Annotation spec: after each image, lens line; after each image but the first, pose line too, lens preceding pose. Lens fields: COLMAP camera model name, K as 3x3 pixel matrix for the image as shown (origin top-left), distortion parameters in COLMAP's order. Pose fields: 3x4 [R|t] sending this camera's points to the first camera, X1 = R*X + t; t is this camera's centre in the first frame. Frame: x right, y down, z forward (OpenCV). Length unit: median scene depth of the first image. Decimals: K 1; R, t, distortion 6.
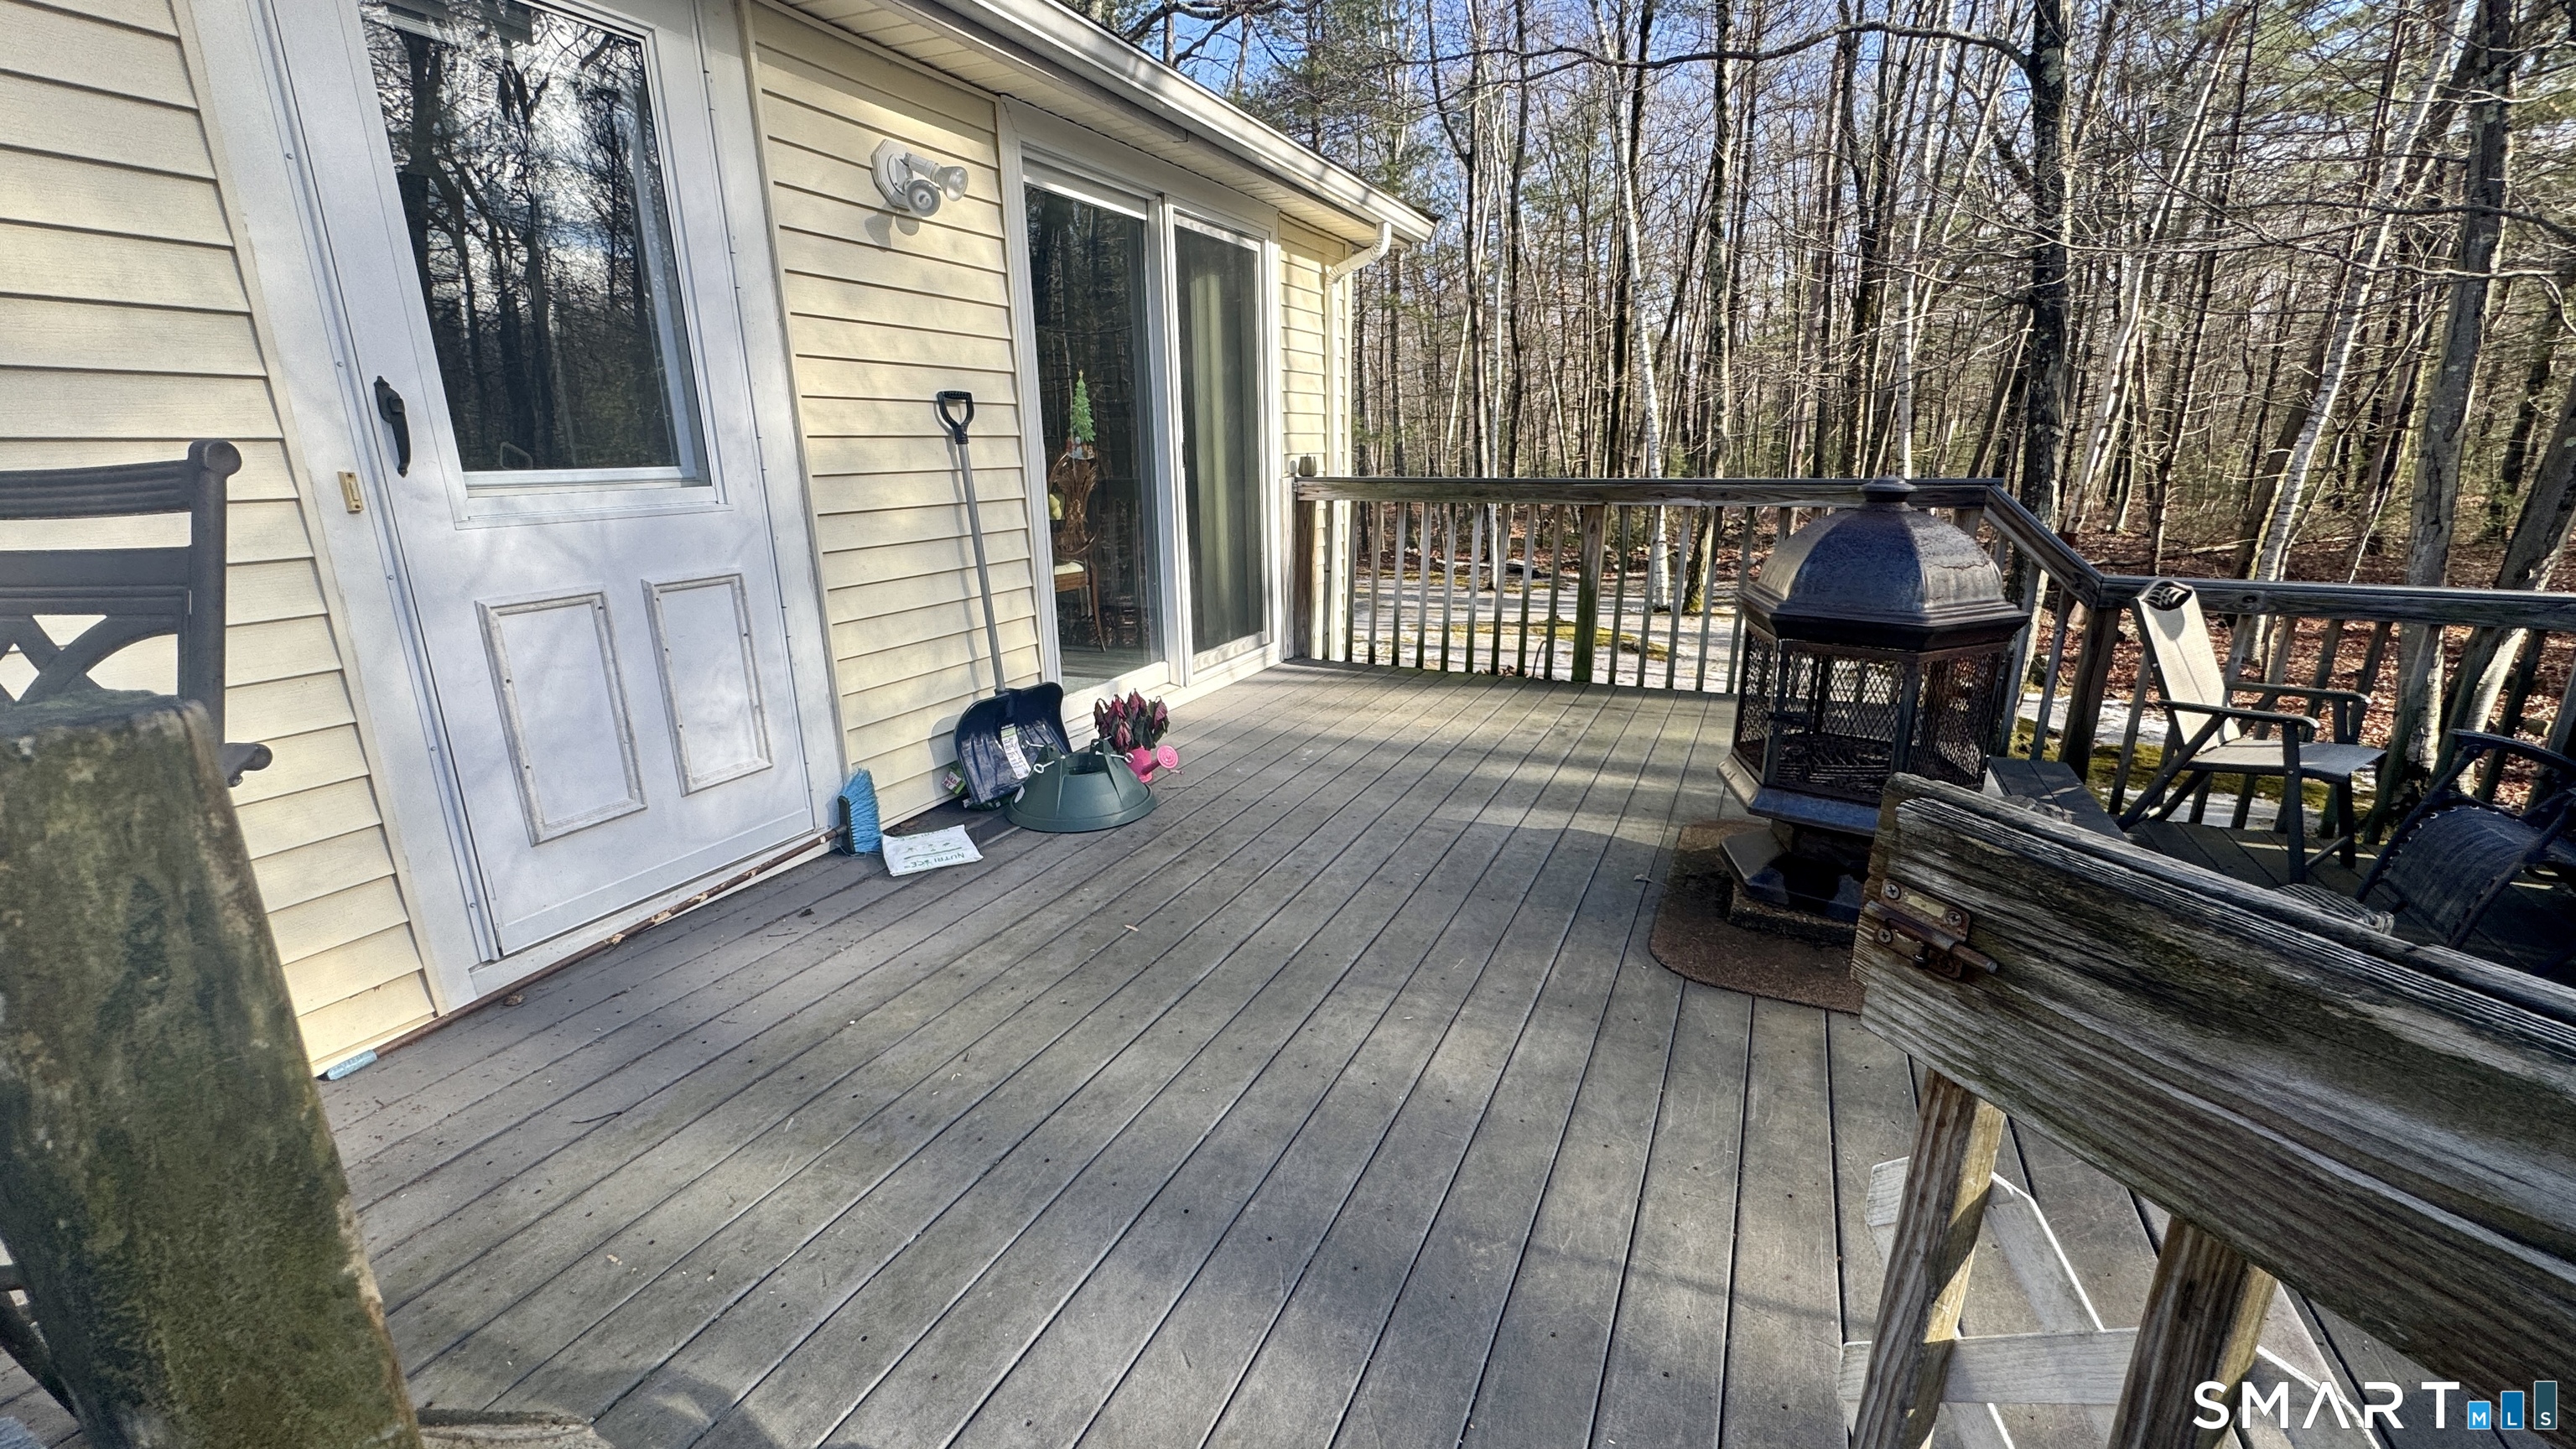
lens RADIAL K [[1025.6, 0, 1289.3], [0, 1025.6, 726.6], [0, 0, 1]] dist [-0.004331, 0.000713]
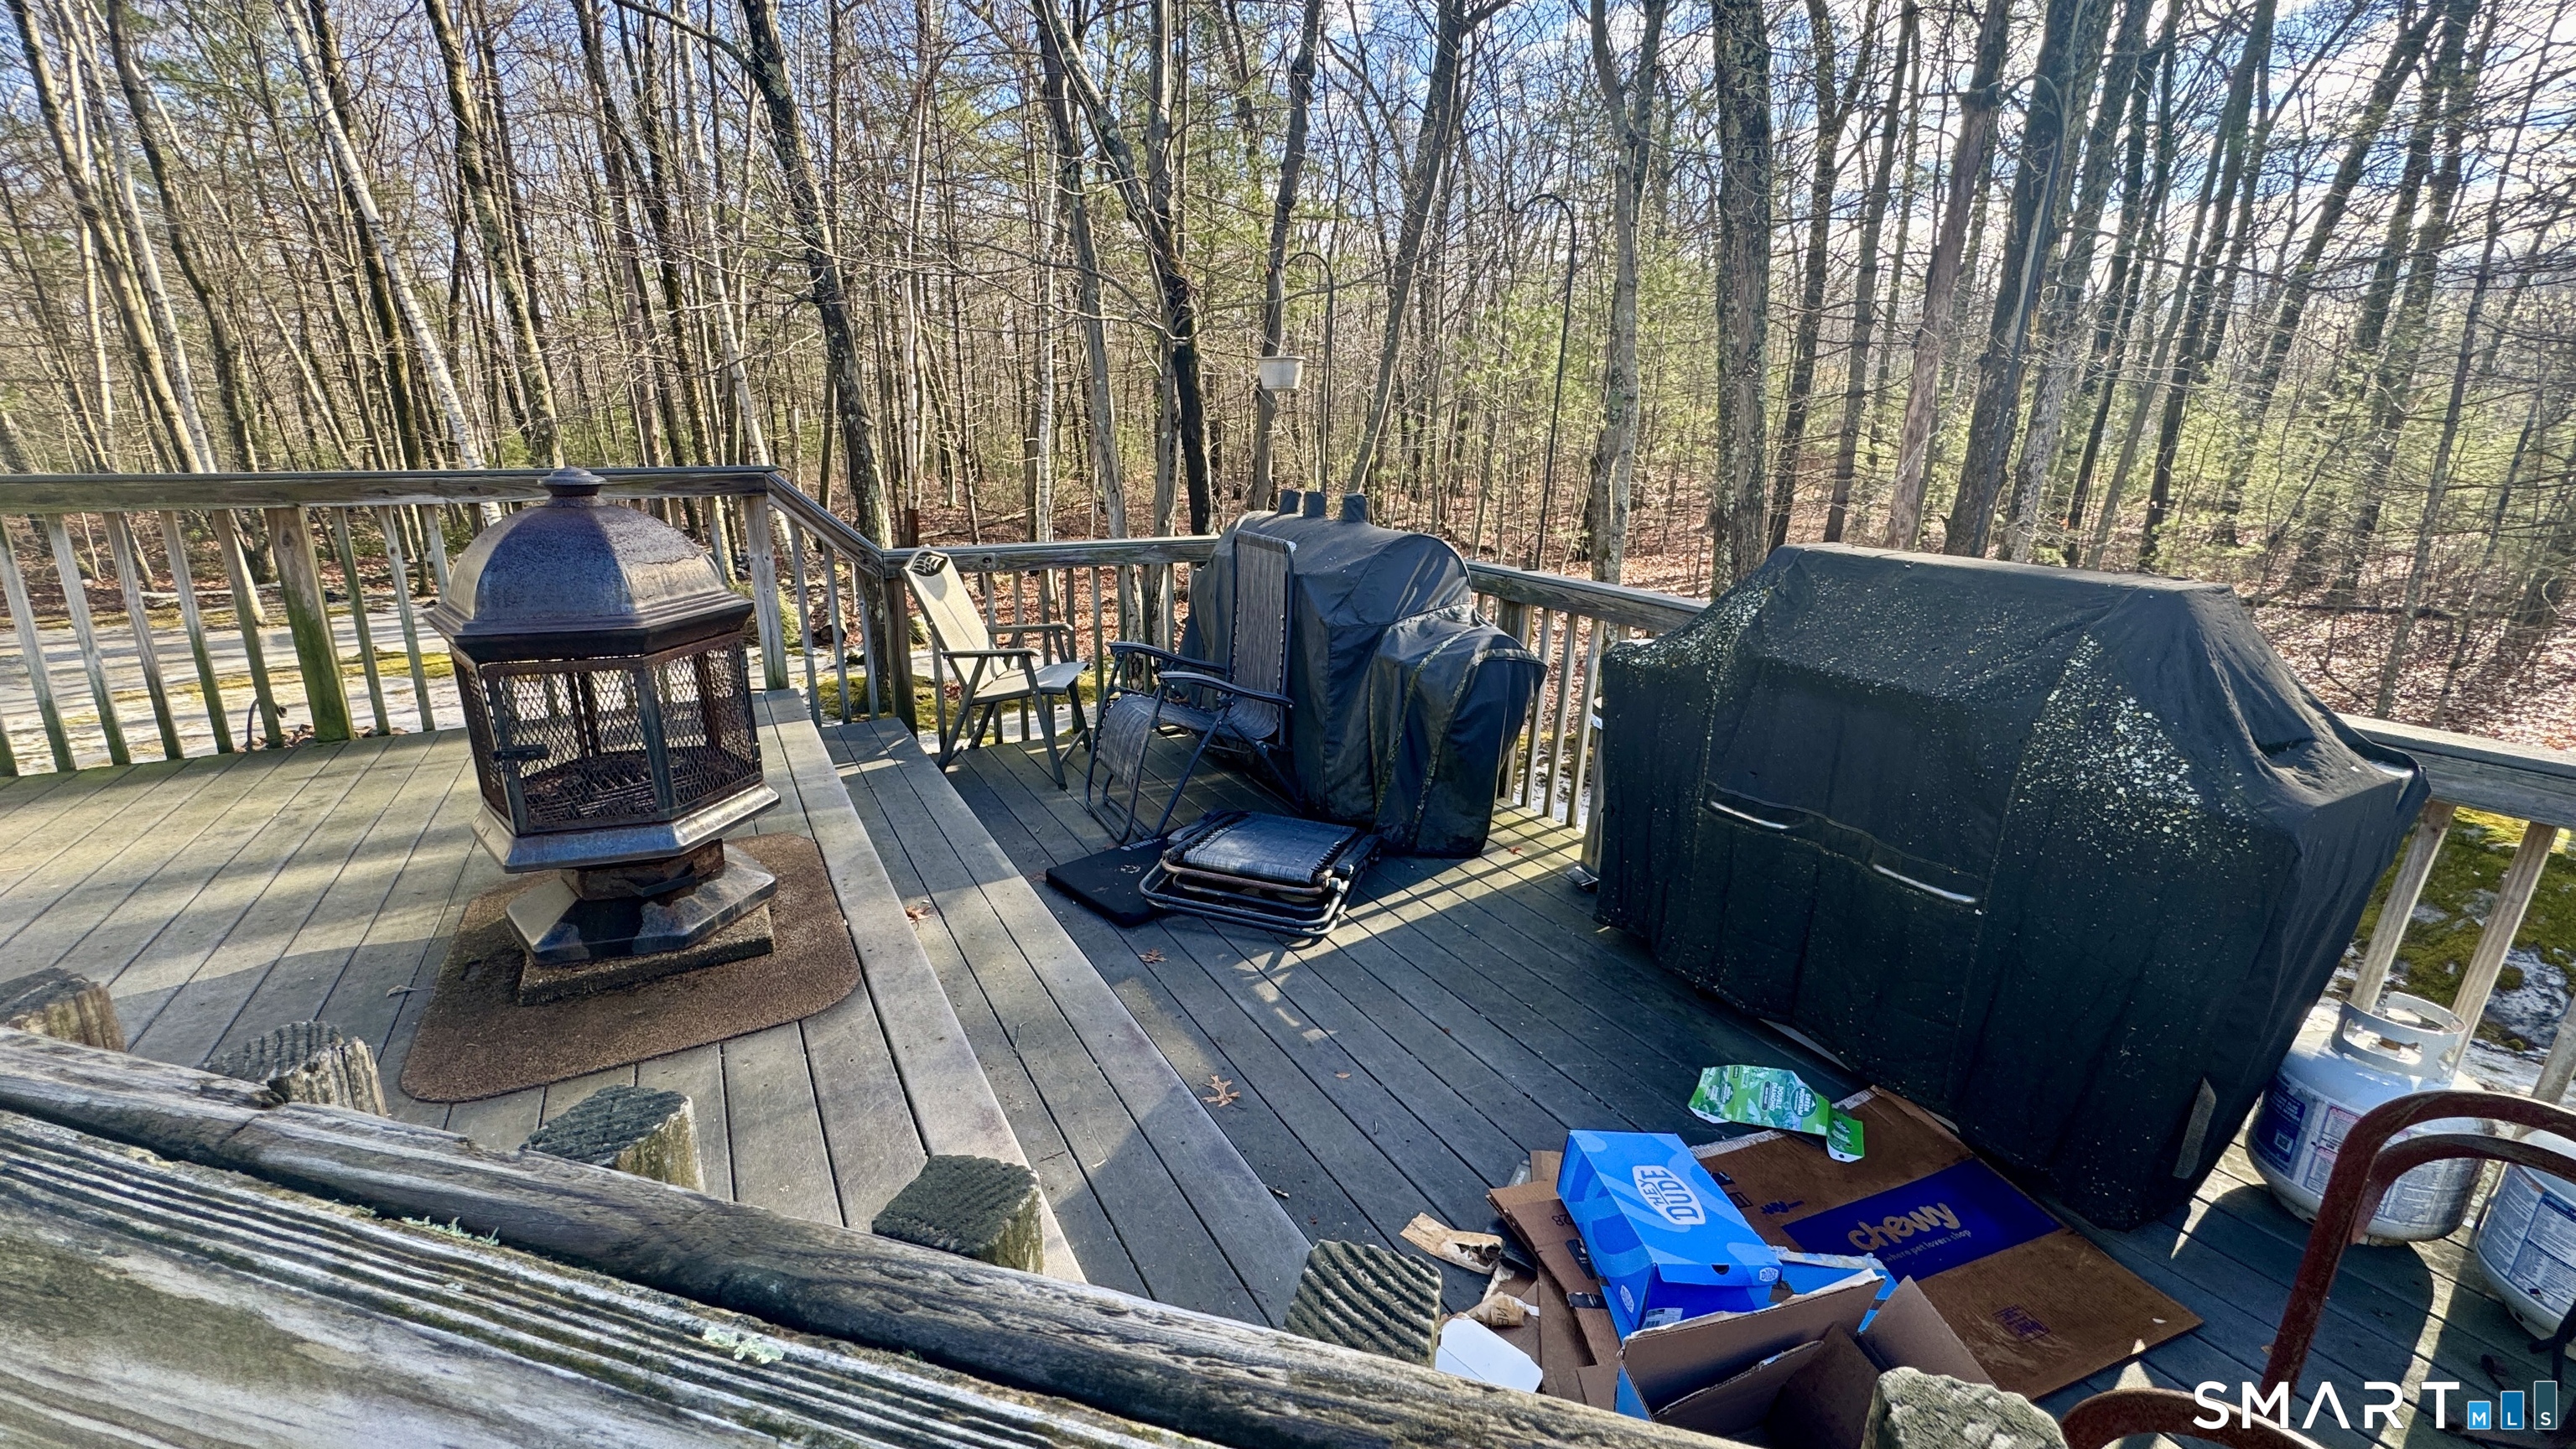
lens RADIAL K [[1025.6, 0, 1284.0], [0, 1025.6, 725.0], [0, 0, 1]] dist [-0.004331, 0.000713]
pose [[0.565890, -0.213312, 0.796409, 0.113138], [0.204464, 0.972085, 0.115083, 0.000490], [-0.798726, 0.097713, 0.593708, -0.008808]]
